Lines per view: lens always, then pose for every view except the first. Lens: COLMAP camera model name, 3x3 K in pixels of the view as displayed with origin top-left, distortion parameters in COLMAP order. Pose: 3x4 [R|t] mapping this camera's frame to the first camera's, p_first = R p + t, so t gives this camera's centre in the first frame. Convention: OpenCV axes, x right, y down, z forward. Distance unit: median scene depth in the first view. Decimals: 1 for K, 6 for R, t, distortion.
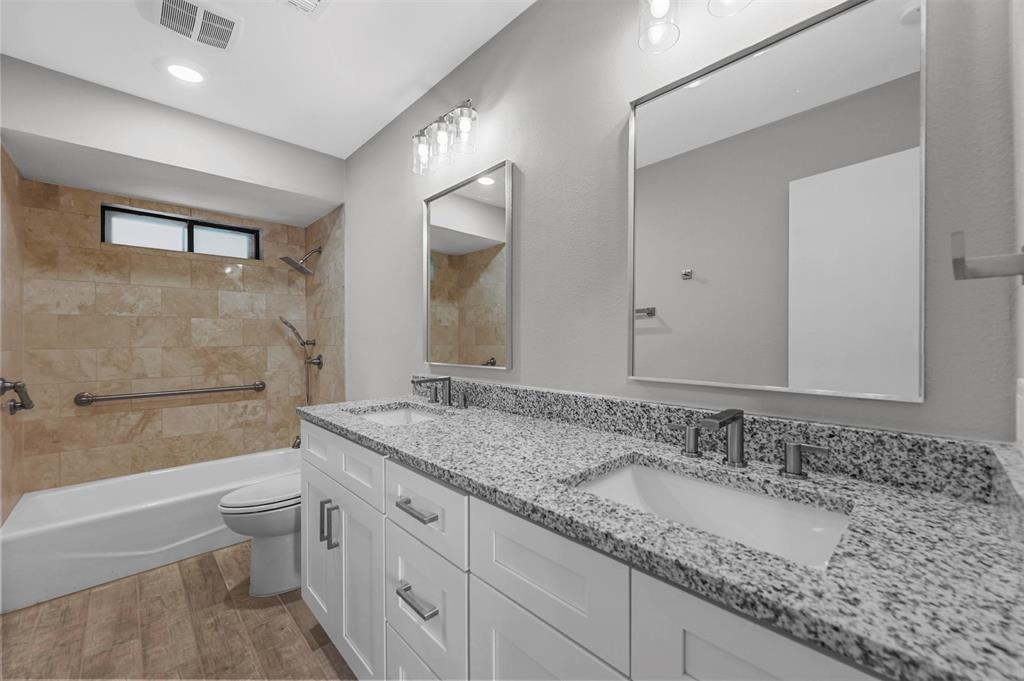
lens RADIAL K [[401.8, 0, 511.4], [0, 401.8, 339.3], [0, 0, 1]] dist [-0.003826, 0.001251]
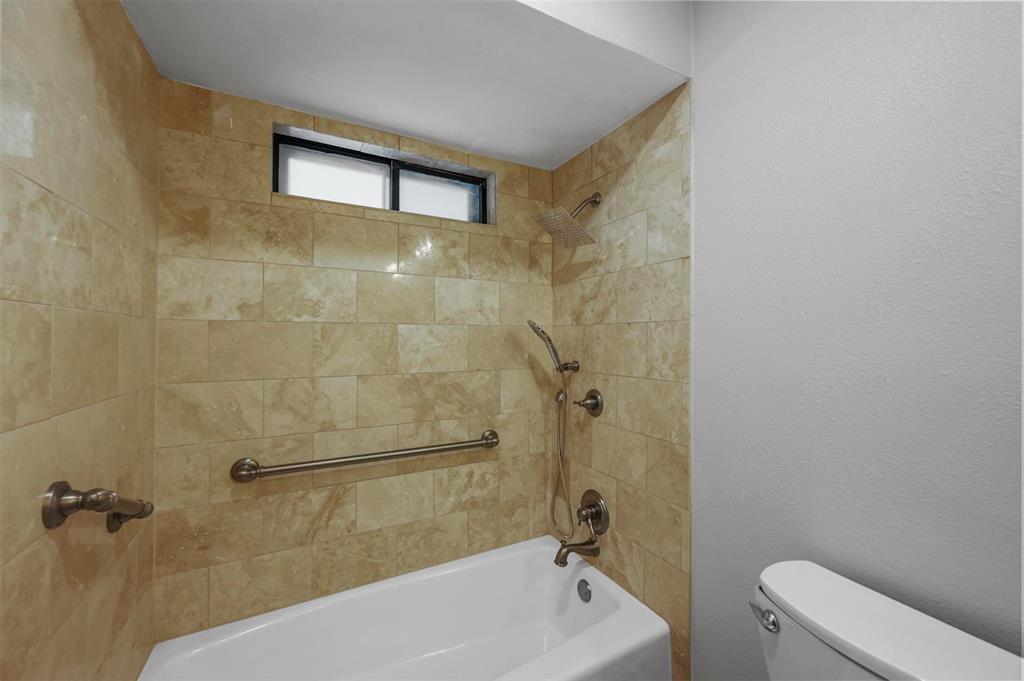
lens RADIAL K [[401.8, 0, 514.7], [0, 401.8, 338.2], [0, 0, 1]] dist [-0.003826, 0.001251]
pose [[0.961350, 0.010505, -0.275127, -0.511890], [-0.010215, 0.999945, 0.002488, -0.038783], [0.275138, 0.000419, 0.961405, 0.524340]]
